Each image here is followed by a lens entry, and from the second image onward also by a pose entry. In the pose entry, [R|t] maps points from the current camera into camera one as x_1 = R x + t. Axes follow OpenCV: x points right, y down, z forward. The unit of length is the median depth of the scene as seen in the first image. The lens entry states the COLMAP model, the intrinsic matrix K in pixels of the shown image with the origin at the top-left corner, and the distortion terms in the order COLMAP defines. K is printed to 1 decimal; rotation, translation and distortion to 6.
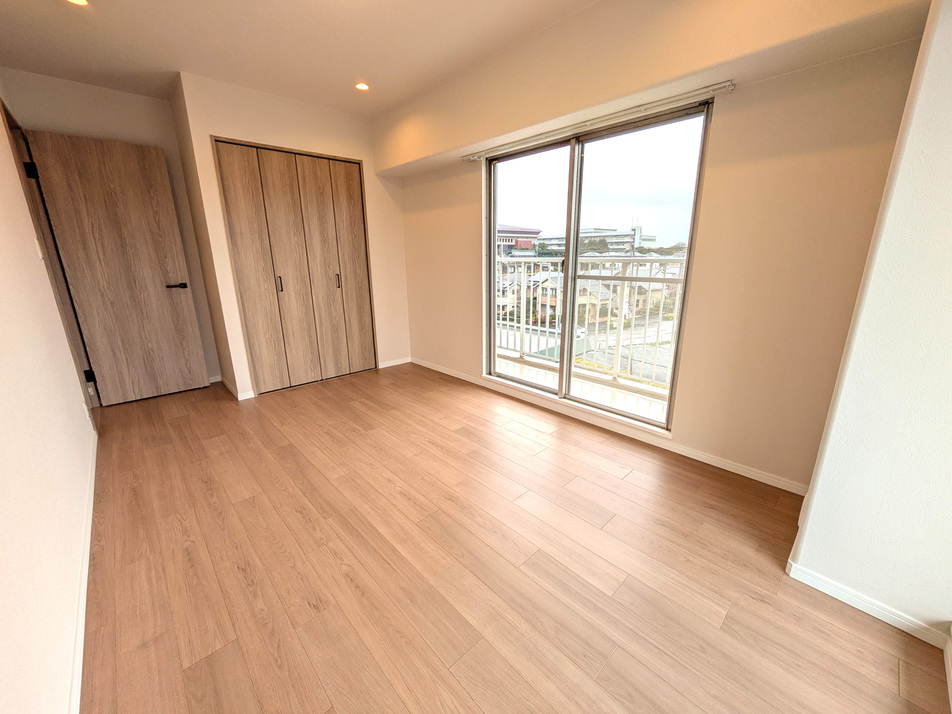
lens RADIAL K [[367.3, 0, 473.8], [0, 367.3, 359.4], [0, 0, 1]] dist [0.001516, 0.000132]
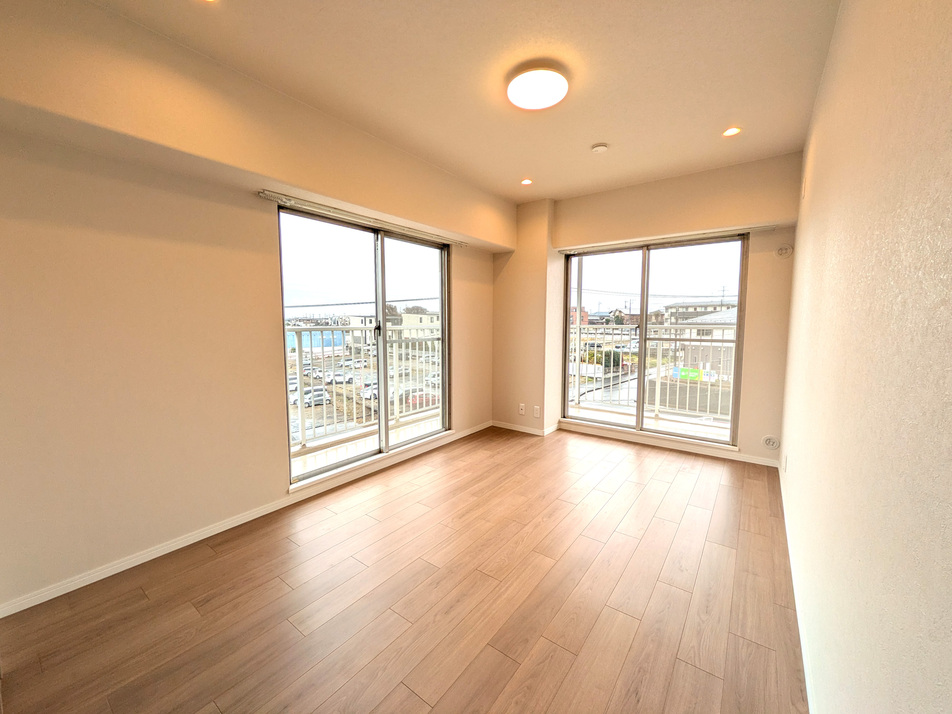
lens RADIAL K [[379.2, 0, 481.5], [0, 379.2, 354.1], [0, 0, 1]] dist [0.001991, 0.000058]
pose [[-0.176509, -0.075078, 0.981431, -1.086088], [0.274874, 0.953659, 0.122390, -0.281902], [-0.945140, 0.291373, -0.147692, 1.021256]]
